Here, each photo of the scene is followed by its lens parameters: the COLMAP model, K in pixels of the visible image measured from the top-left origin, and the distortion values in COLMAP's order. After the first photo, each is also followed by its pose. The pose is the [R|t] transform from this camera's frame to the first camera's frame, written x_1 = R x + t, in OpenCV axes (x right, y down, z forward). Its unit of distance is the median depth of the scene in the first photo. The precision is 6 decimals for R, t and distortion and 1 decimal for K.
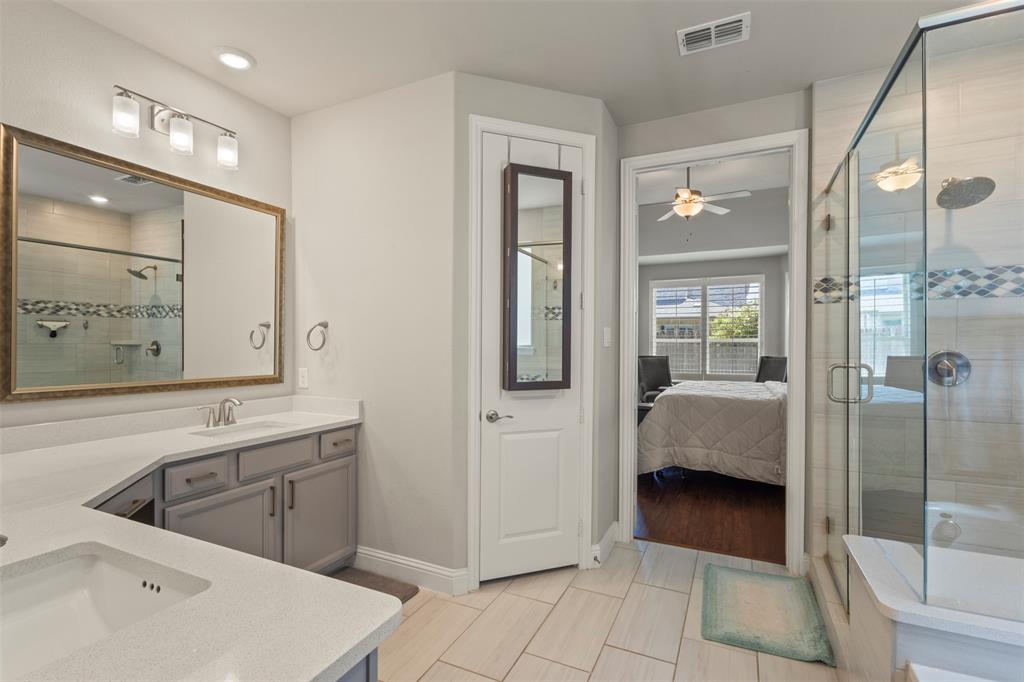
lens RADIAL K [[477.3, 0, 512.0], [0, 477.3, 341.0], [0, 0, 1]] dist [0.009014, 0.000376]
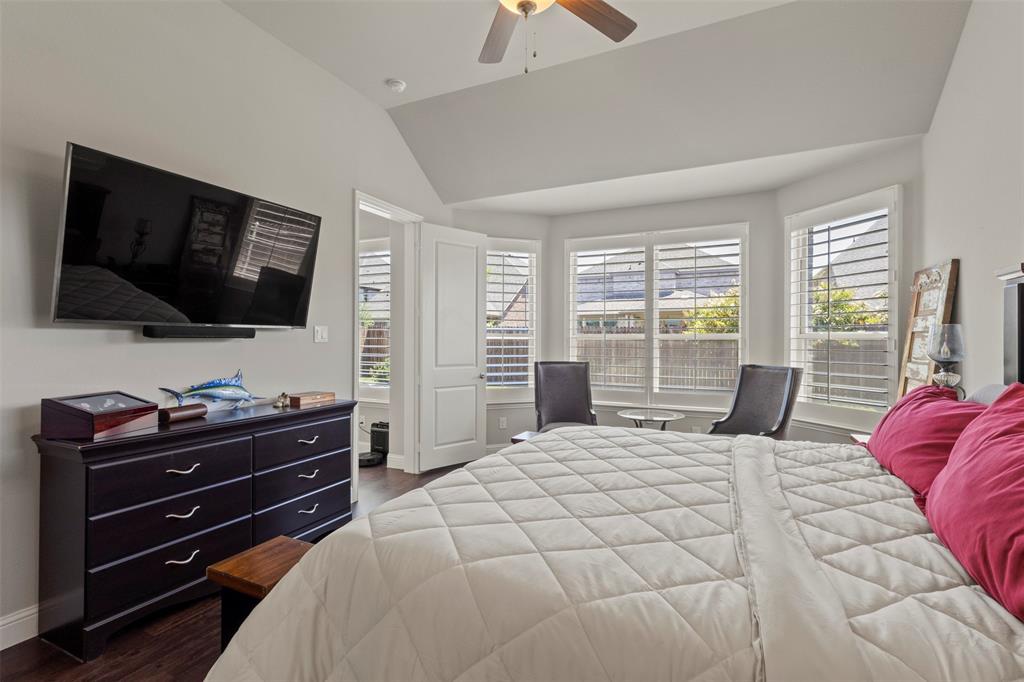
lens RADIAL K [[477.3, 0, 512.0], [0, 477.3, 341.0], [0, 0, 1]] dist [0.009014, 0.000376]
pose [[0.999992, 0.003974, -0.000780, 0.682107], [-0.003970, 0.999975, 0.005894, 0.005177], [0.000803, -0.005891, 0.999982, 1.189278]]
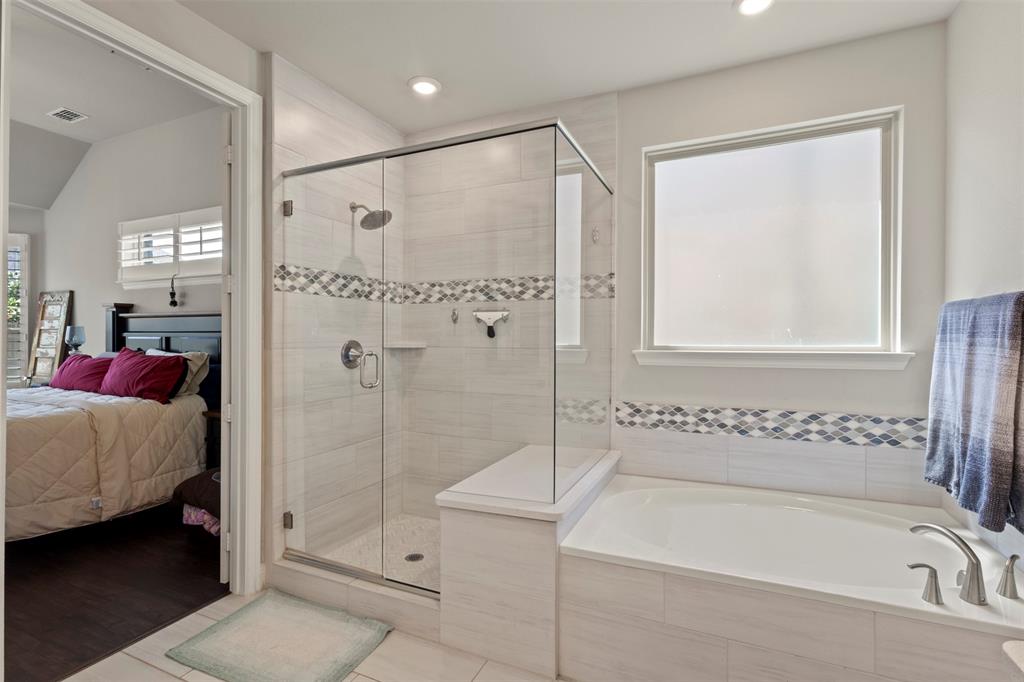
lens RADIAL K [[471.4, 0, 511.3], [0, 471.4, 340.3], [0, 0, 1]] dist [0.003547, 0.000510]
pose [[-0.022761, -0.001948, 0.999739, -0.278634], [-0.007228, 0.999972, 0.001784, 0.013059], [-0.999715, -0.007186, -0.022774, 0.524550]]
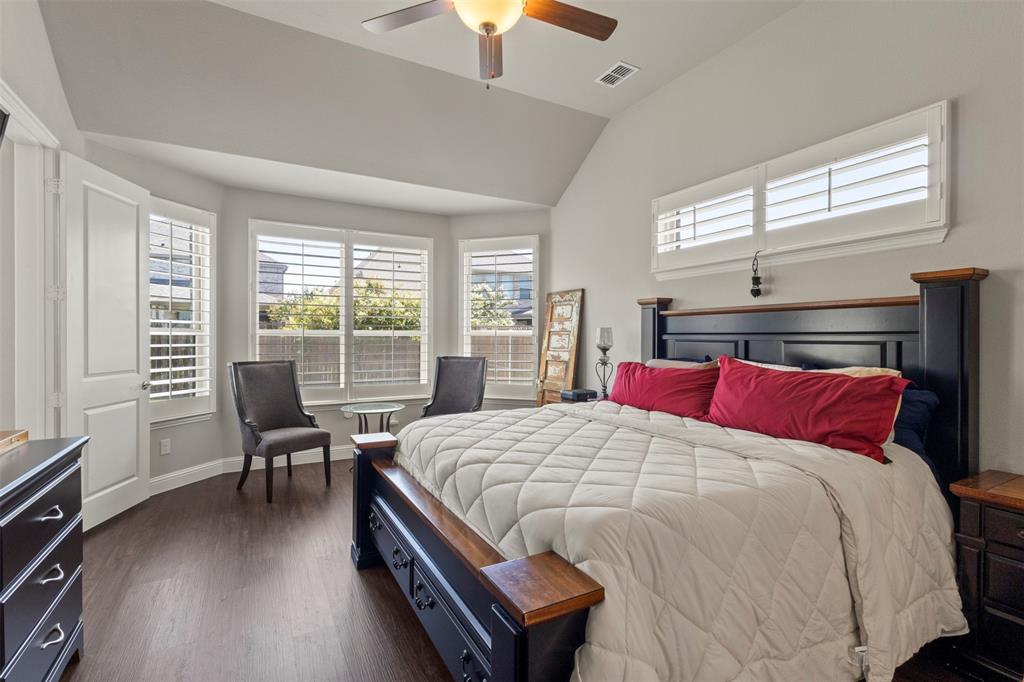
lens RADIAL K [[471.4, 0, 511.3], [0, 471.4, 340.3], [0, 0, 1]] dist [0.003547, 0.000510]
pose [[0.583519, -0.002031, 0.812097, 0.093148], [-0.006617, 0.999952, 0.007255, 0.007976], [-0.812073, -0.009606, 0.583477, 1.431774]]
